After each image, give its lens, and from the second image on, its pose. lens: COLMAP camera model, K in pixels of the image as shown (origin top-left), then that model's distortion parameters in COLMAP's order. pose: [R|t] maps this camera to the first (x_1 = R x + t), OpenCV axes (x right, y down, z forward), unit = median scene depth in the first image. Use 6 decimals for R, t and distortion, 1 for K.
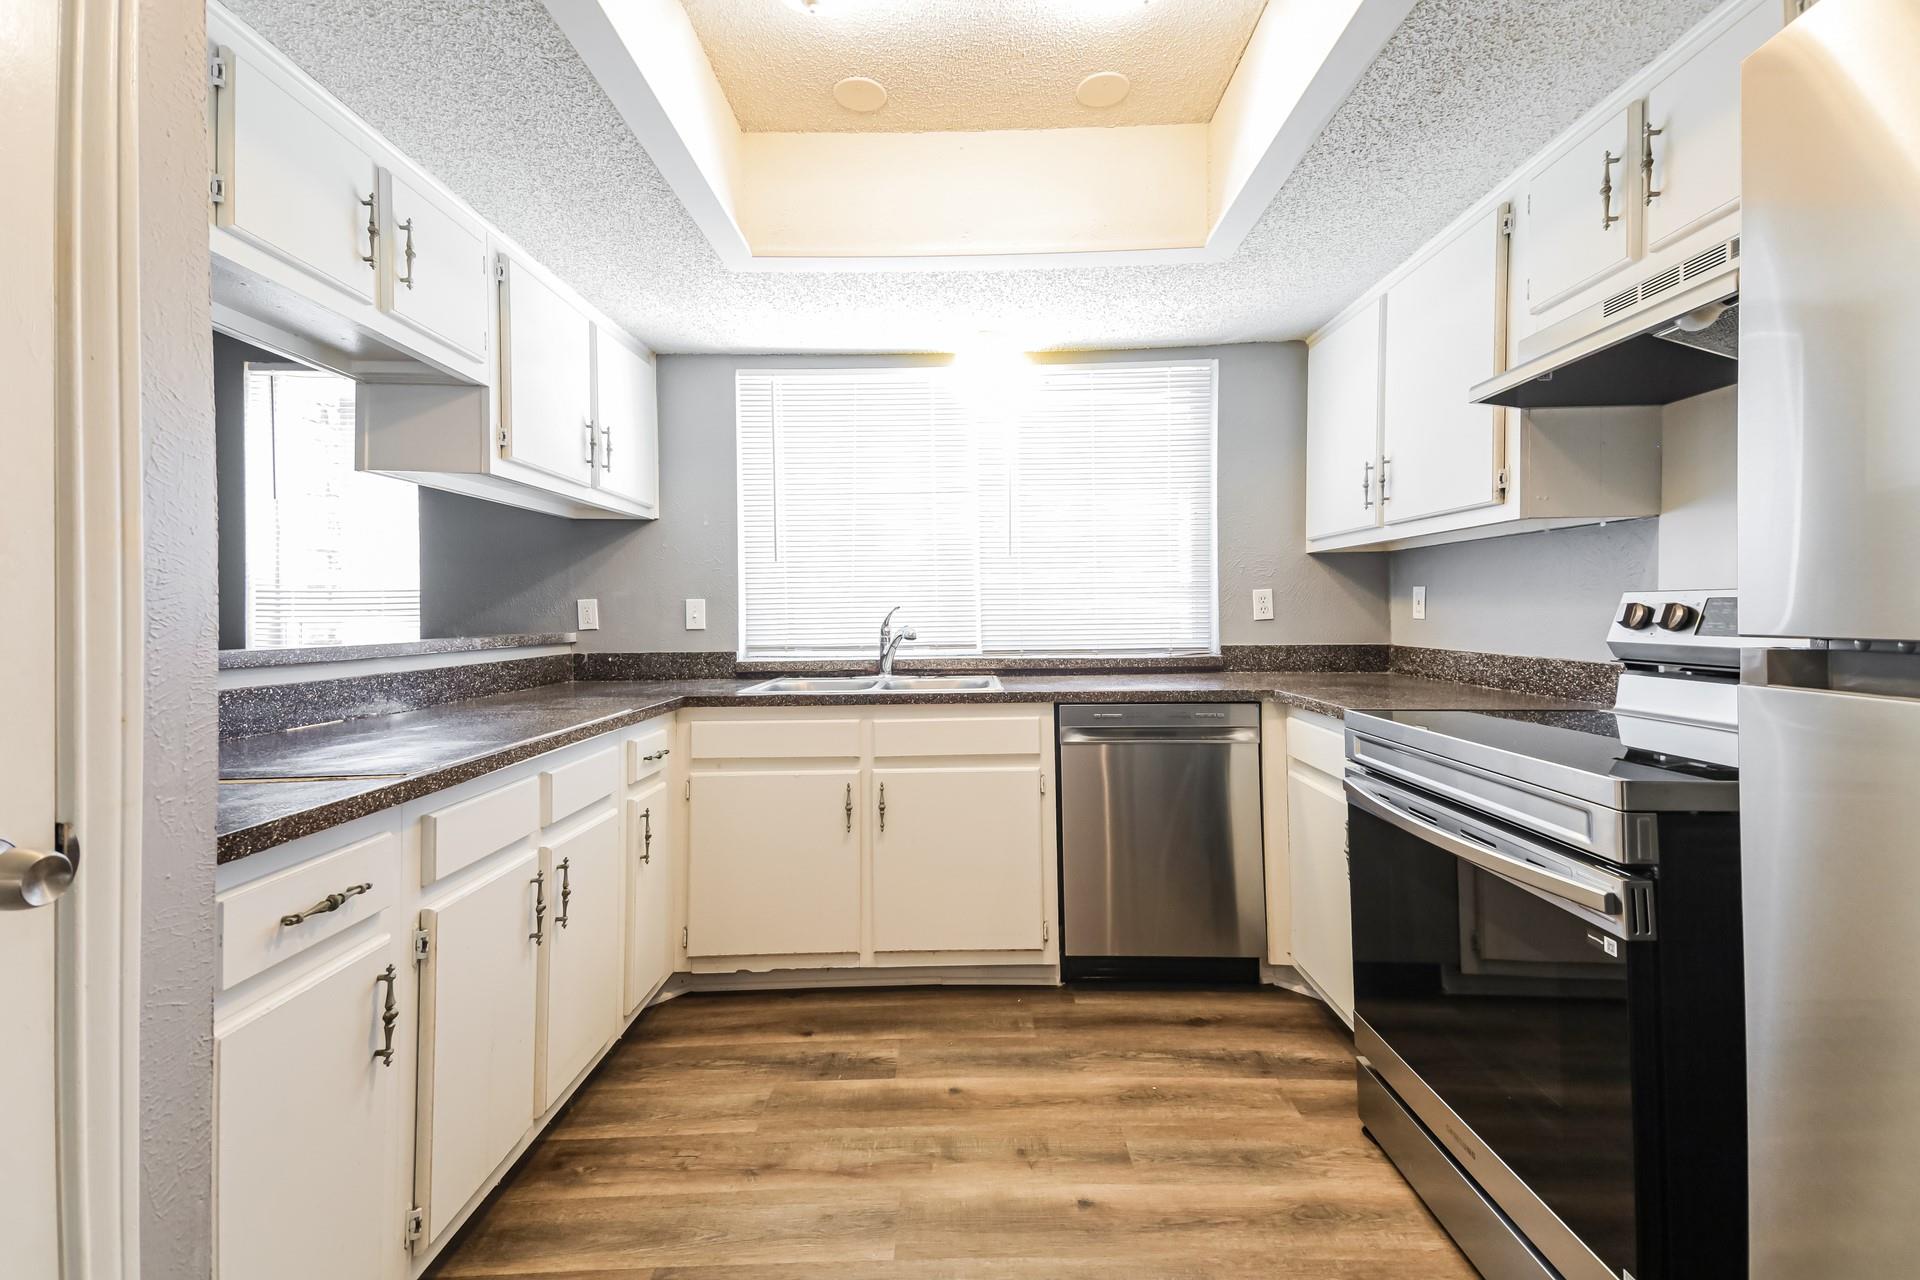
lens RADIAL K [[837.3, 0, 976.4], [0, 837.3, 609.8], [0, 0, 1]] dist [0.079480, -0.001074]
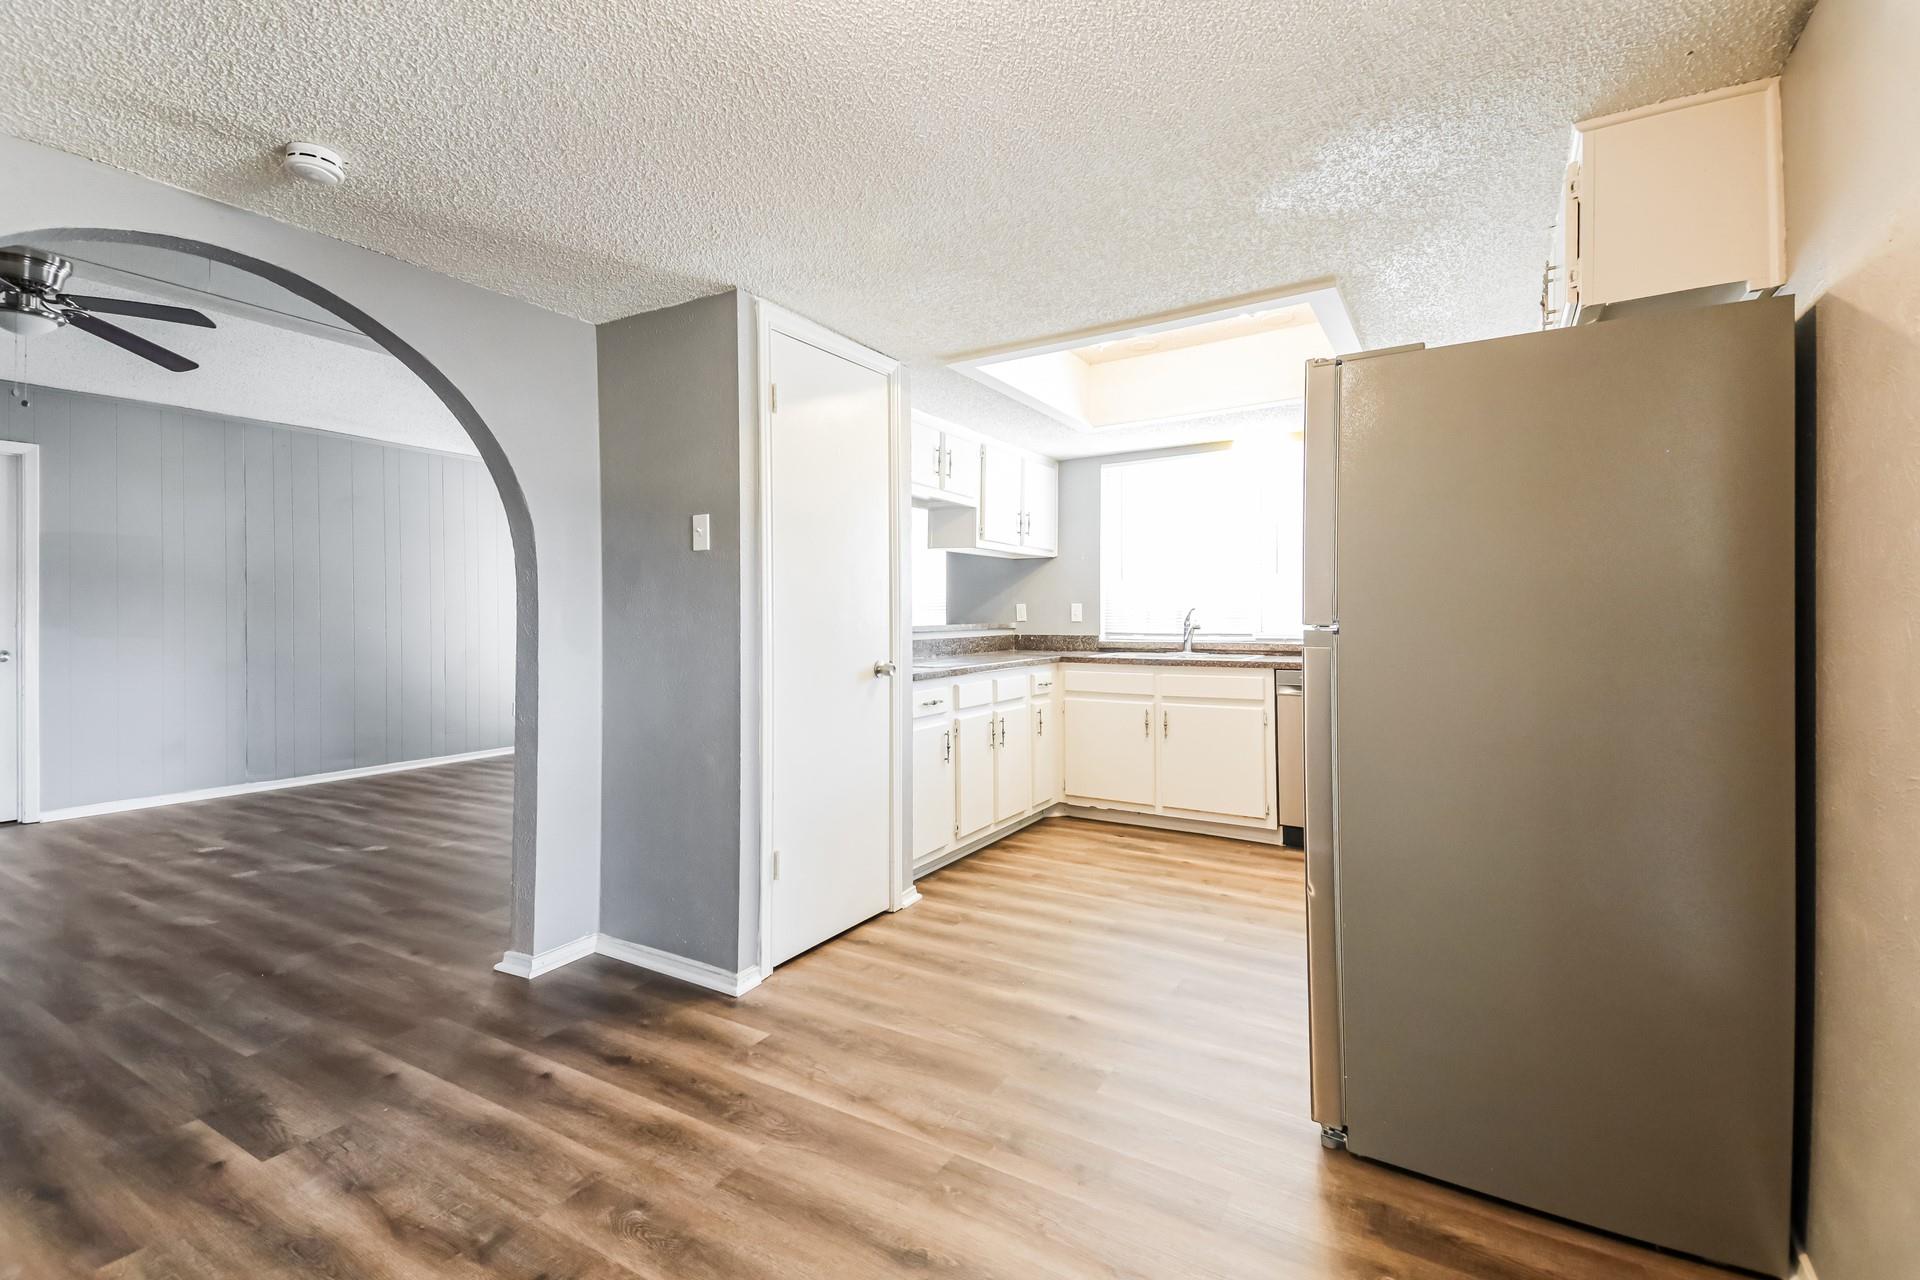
lens RADIAL K [[837.3, 0, 959.1], [0, 837.3, 627.5], [0, 0, 1]] dist [0.079480, -0.001074]
pose [[0.859508, 0.014745, -0.510910, 0.404231], [-0.003170, 0.999718, 0.023520, -0.005198], [0.511113, -0.018596, 0.859312, -0.706732]]
